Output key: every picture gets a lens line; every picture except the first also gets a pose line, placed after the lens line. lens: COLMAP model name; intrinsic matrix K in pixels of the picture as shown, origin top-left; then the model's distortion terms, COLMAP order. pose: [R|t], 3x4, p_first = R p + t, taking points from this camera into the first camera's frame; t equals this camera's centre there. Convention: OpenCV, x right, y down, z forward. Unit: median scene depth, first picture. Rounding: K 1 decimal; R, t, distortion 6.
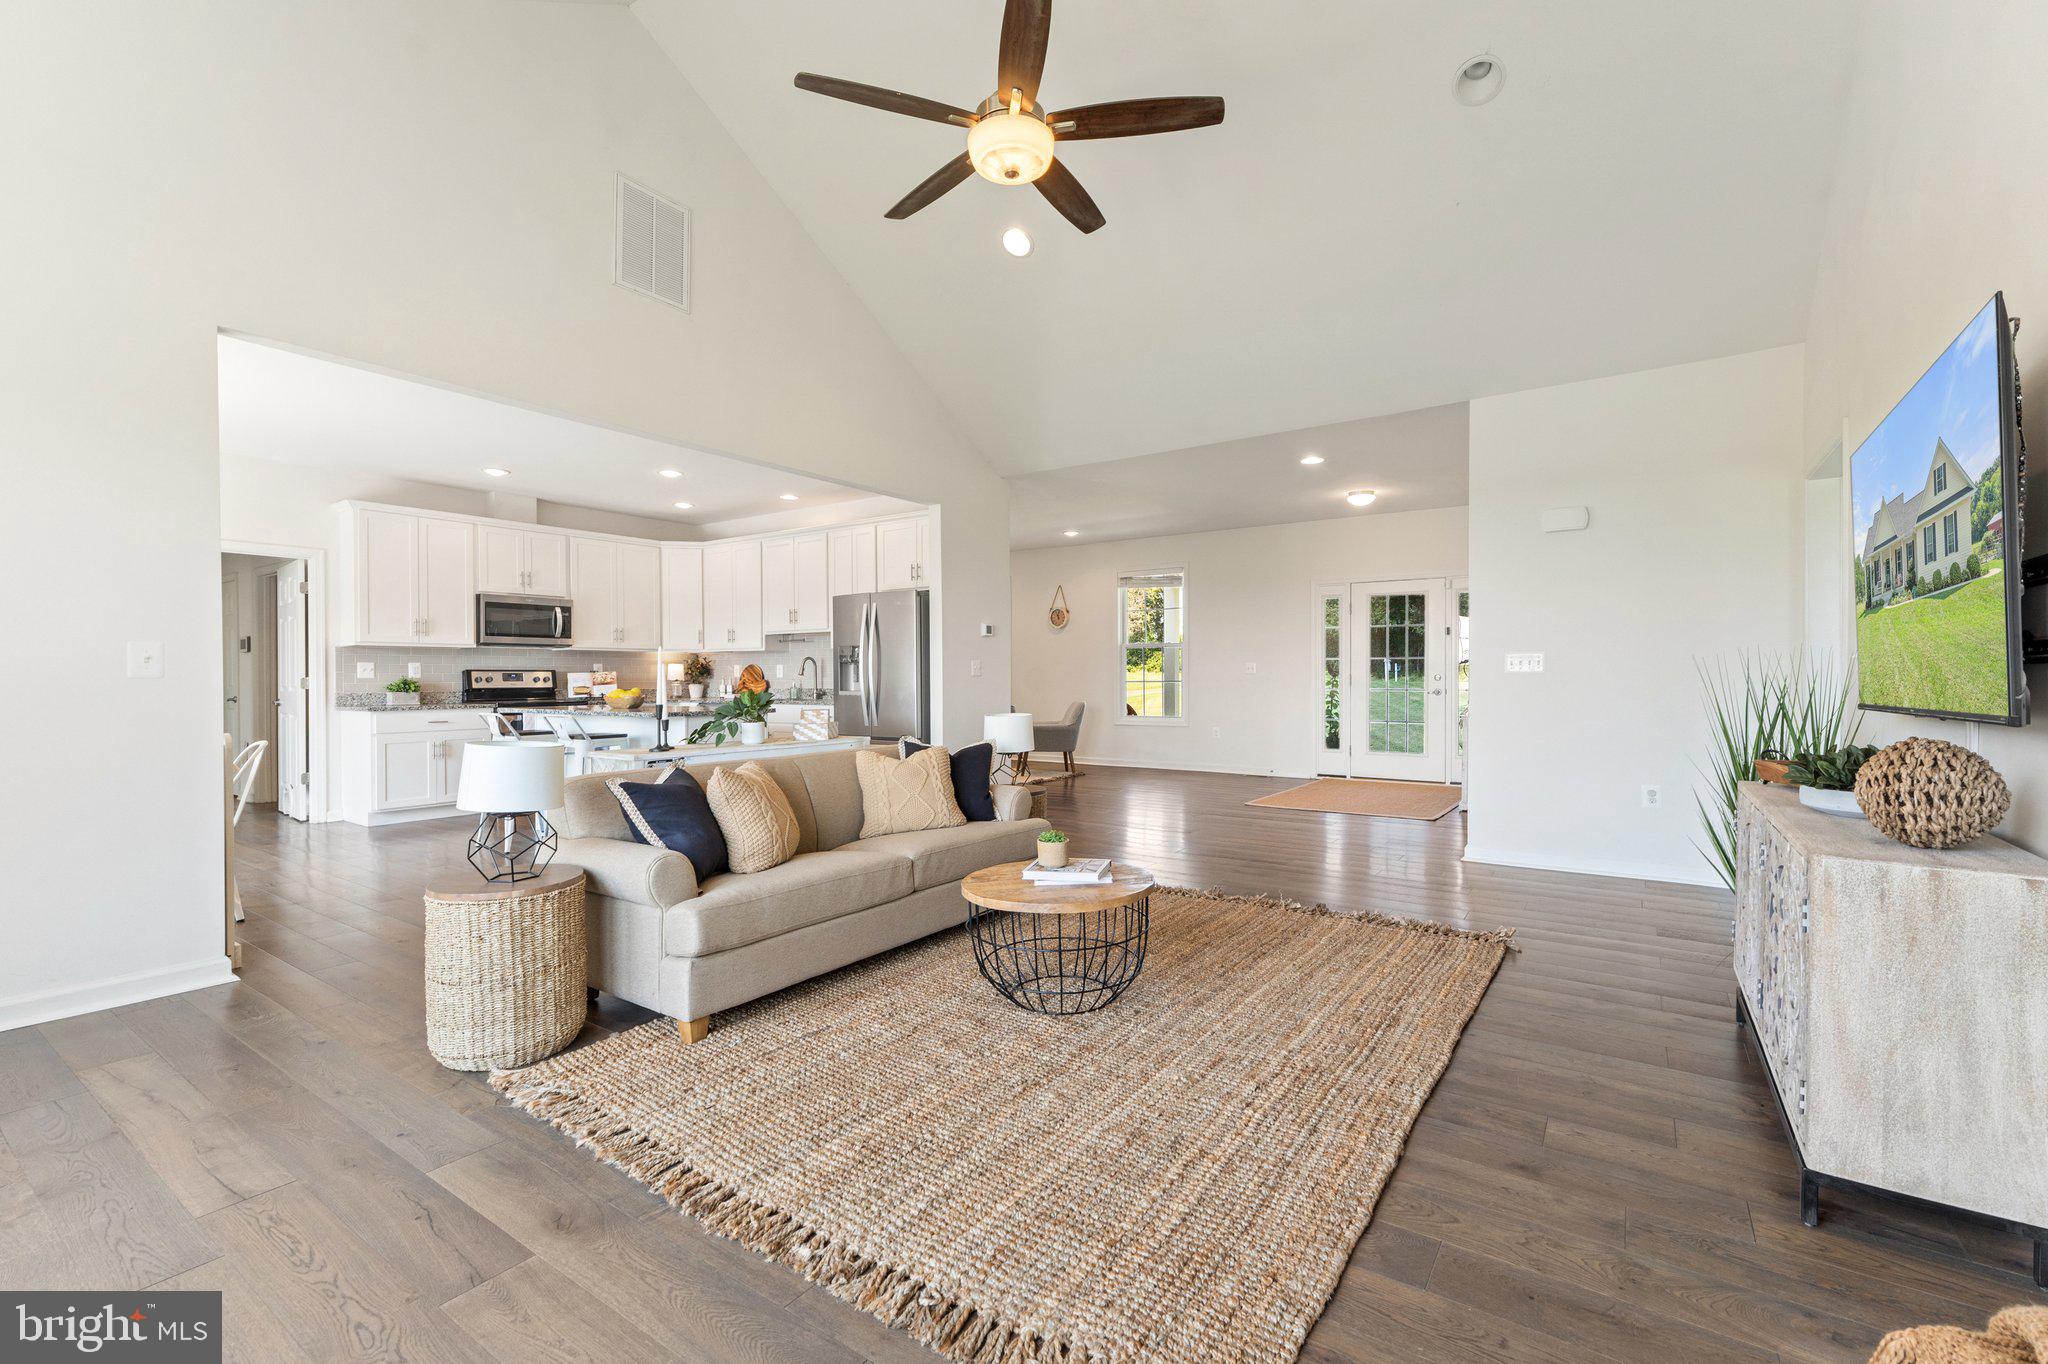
lens RADIAL K [[860.2, 0, 1045.7], [0, 860.2, 676.9], [0, 0, 1]] dist [-0.000455, -0.000037]
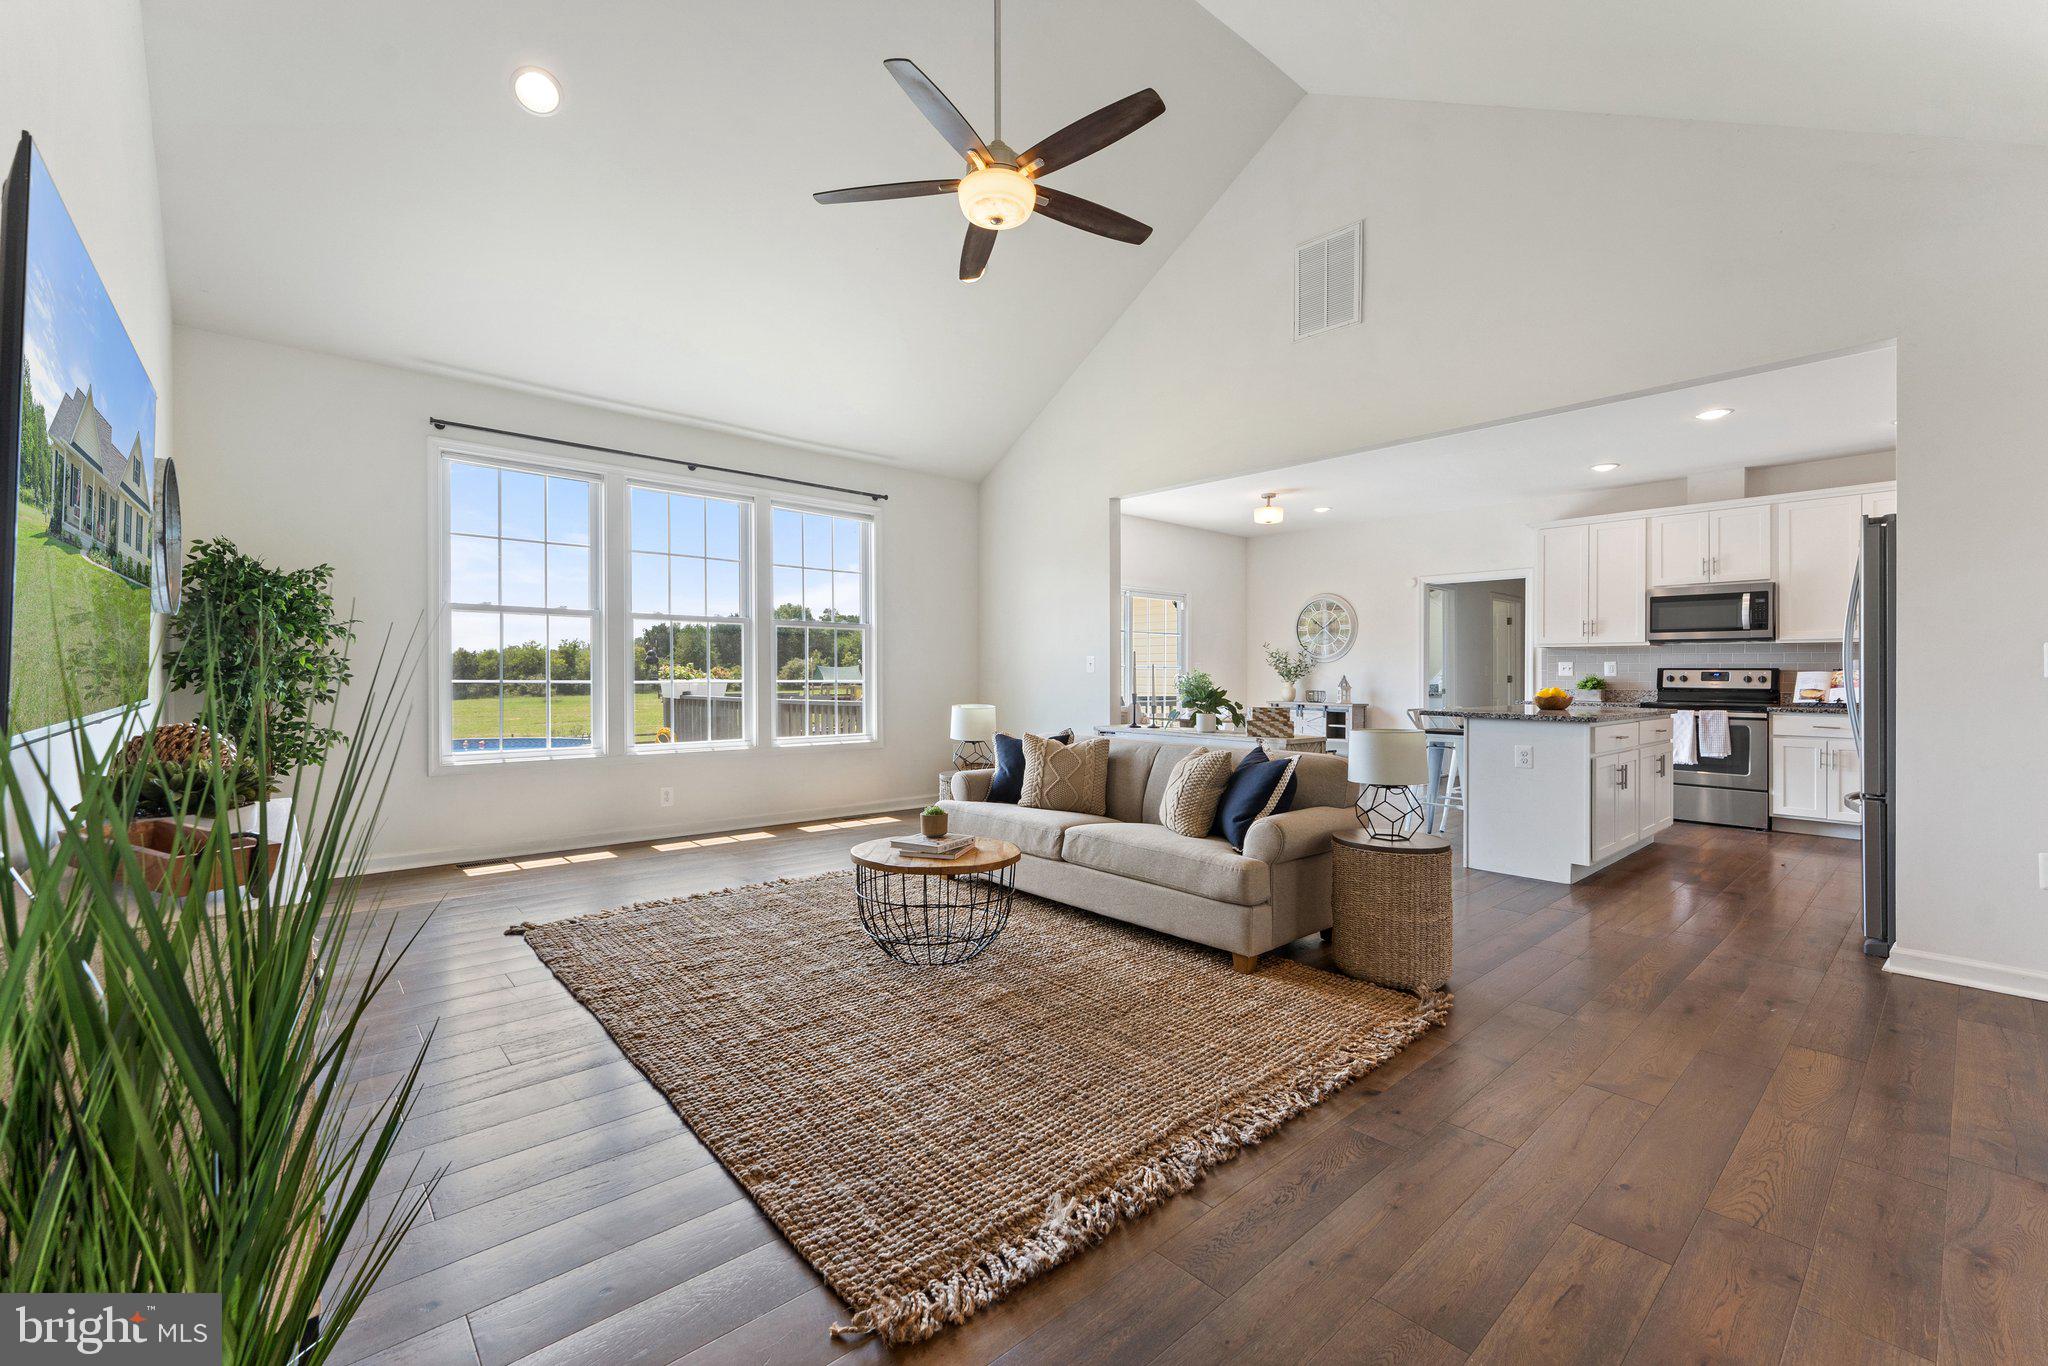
lens RADIAL K [[860.2, 0, 1045.7], [0, 860.2, 677.9], [0, 0, 1]] dist [-0.000455, -0.000037]
pose [[-0.225860, 0.005790, -0.974143, 0.420226], [-0.005893, 0.999956, 0.007310, -0.000518], [0.974142, 0.007392, -0.225816, 0.535779]]
